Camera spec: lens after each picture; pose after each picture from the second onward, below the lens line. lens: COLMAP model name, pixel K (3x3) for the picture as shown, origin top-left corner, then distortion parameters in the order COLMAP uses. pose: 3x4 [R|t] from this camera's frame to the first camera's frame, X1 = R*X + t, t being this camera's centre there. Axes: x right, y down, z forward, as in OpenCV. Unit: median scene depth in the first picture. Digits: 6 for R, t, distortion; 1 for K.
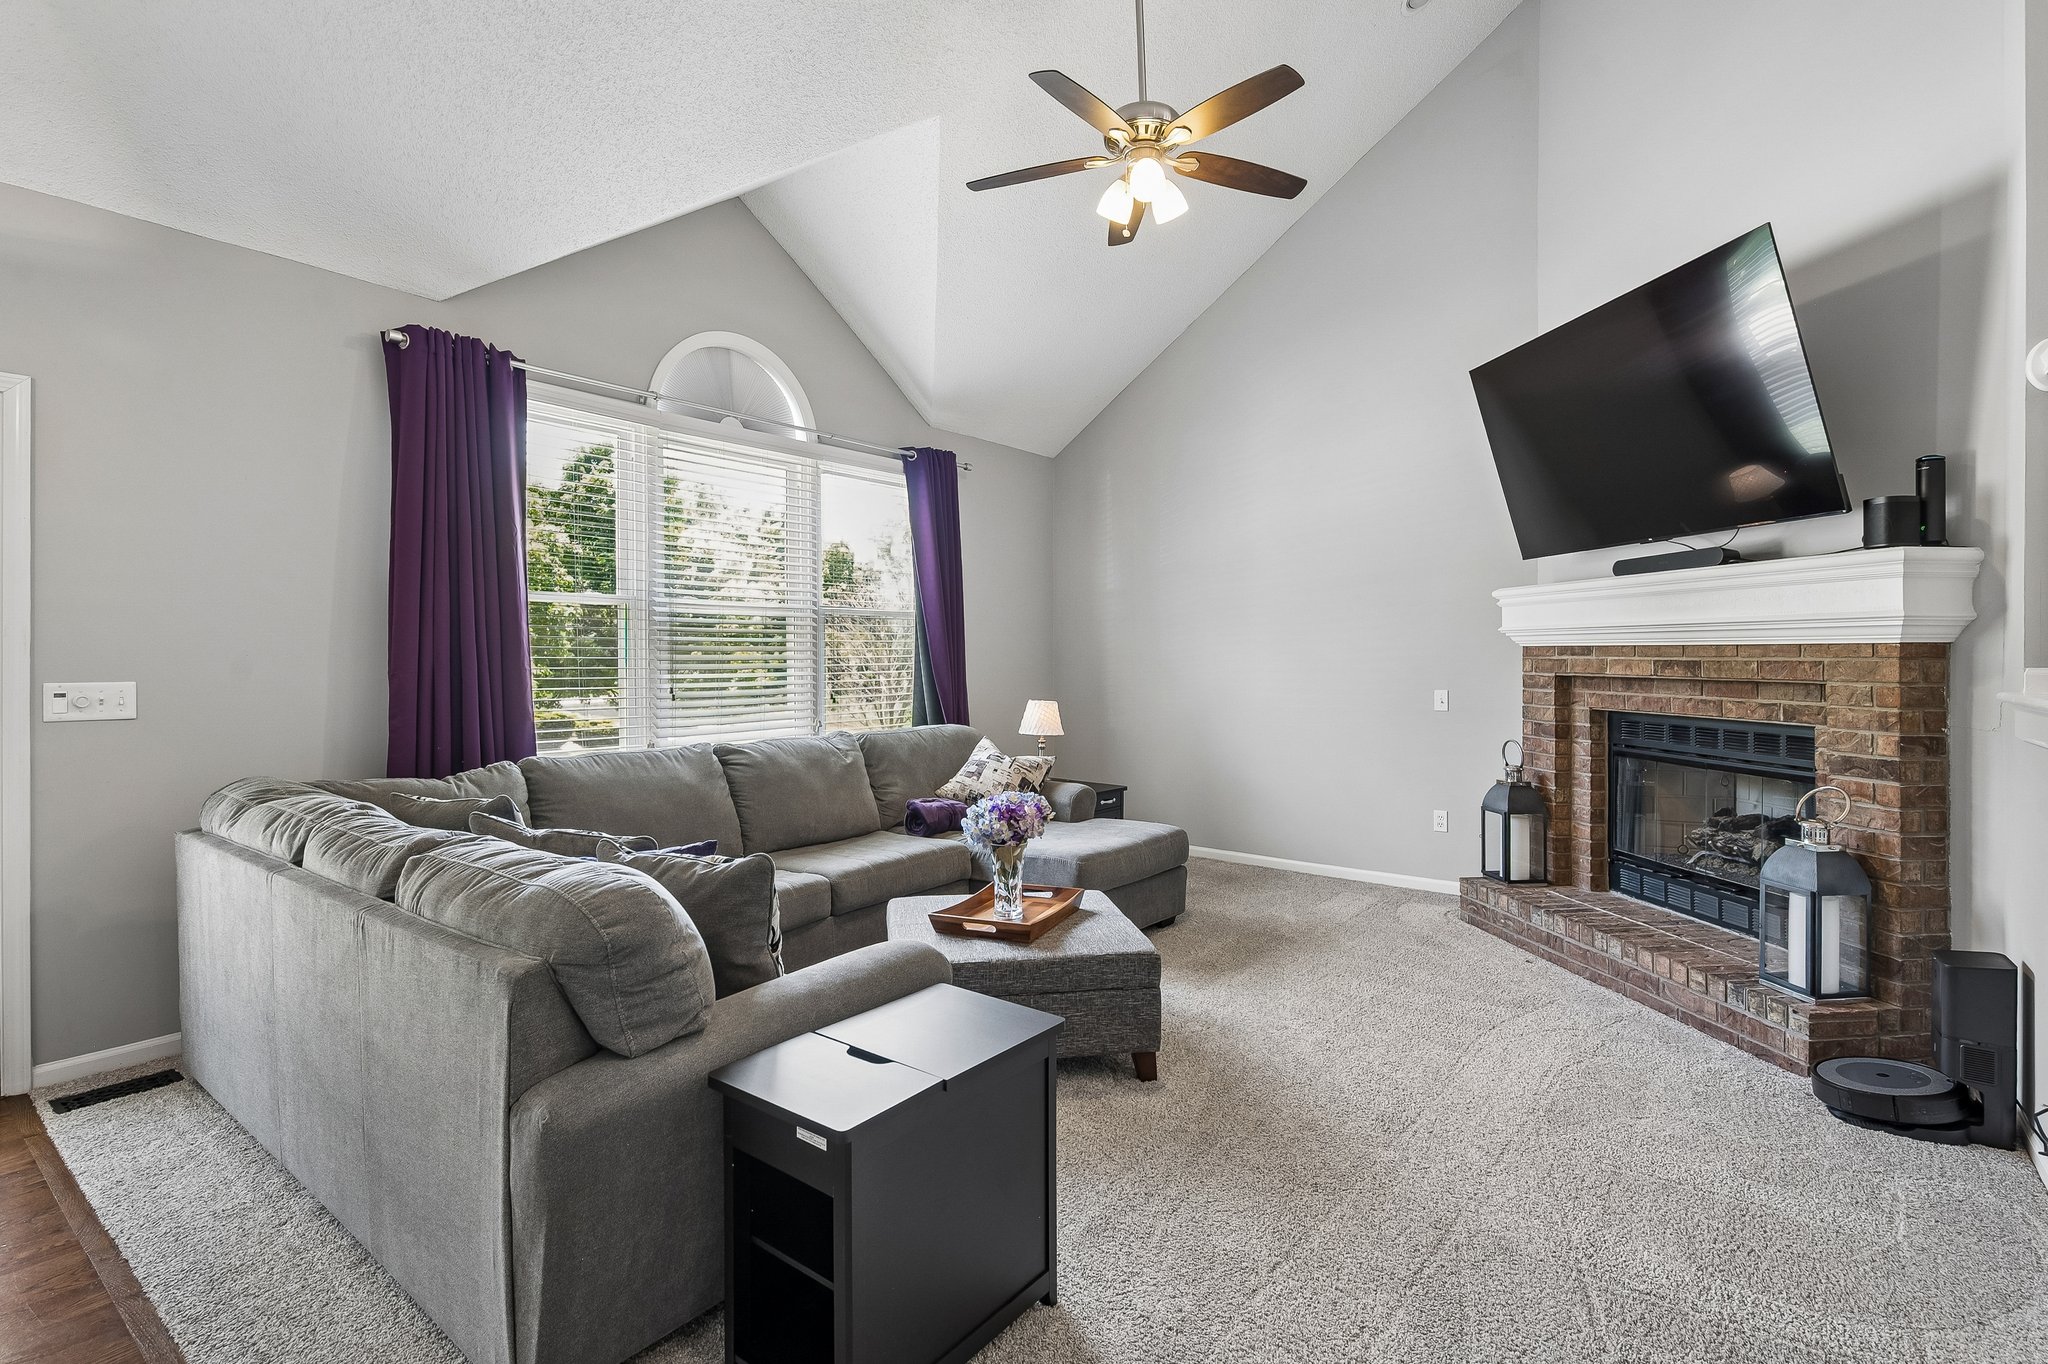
lens RADIAL K [[988.7, 0, 1022.8], [0, 988.7, 651.0], [0, 0, 1]] dist [-0.001763, -0.000684]
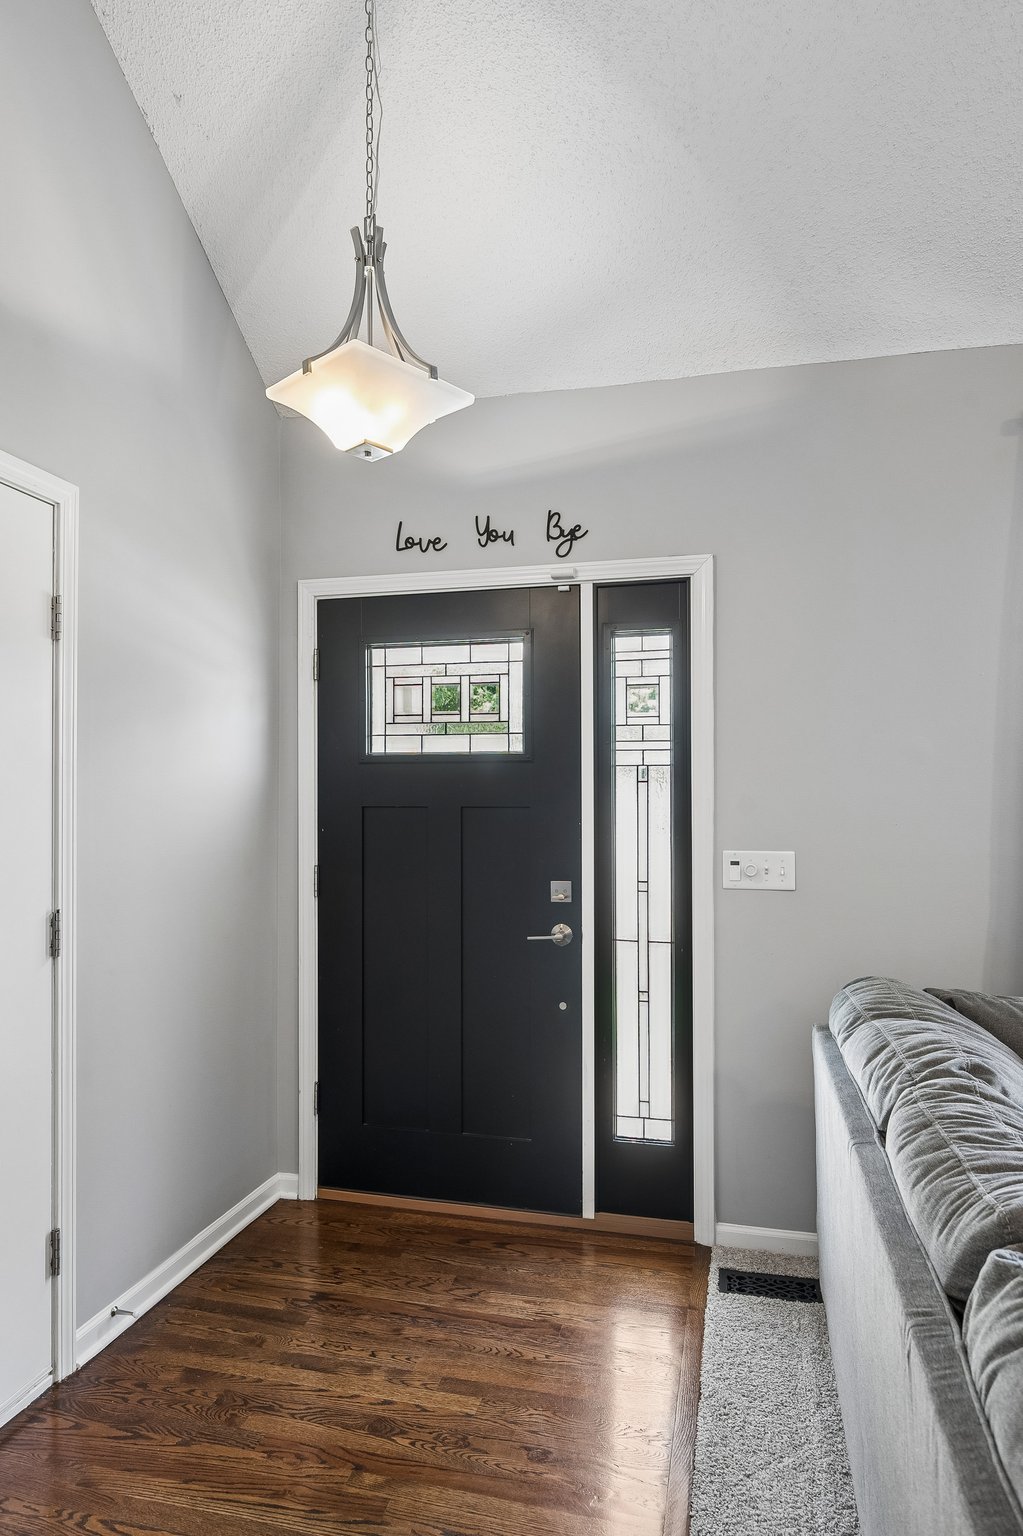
lens RADIAL K [[930.8, 0, 511.3], [0, 930.8, 797.2], [0, 0, 1]] dist [-0.003065, -0.000269]
pose [[0.405199, -0.007794, -0.914195, -0.202019], [-0.000323, 0.999962, -0.008669, -0.014470], [0.914229, 0.003808, 0.405181, 0.414031]]
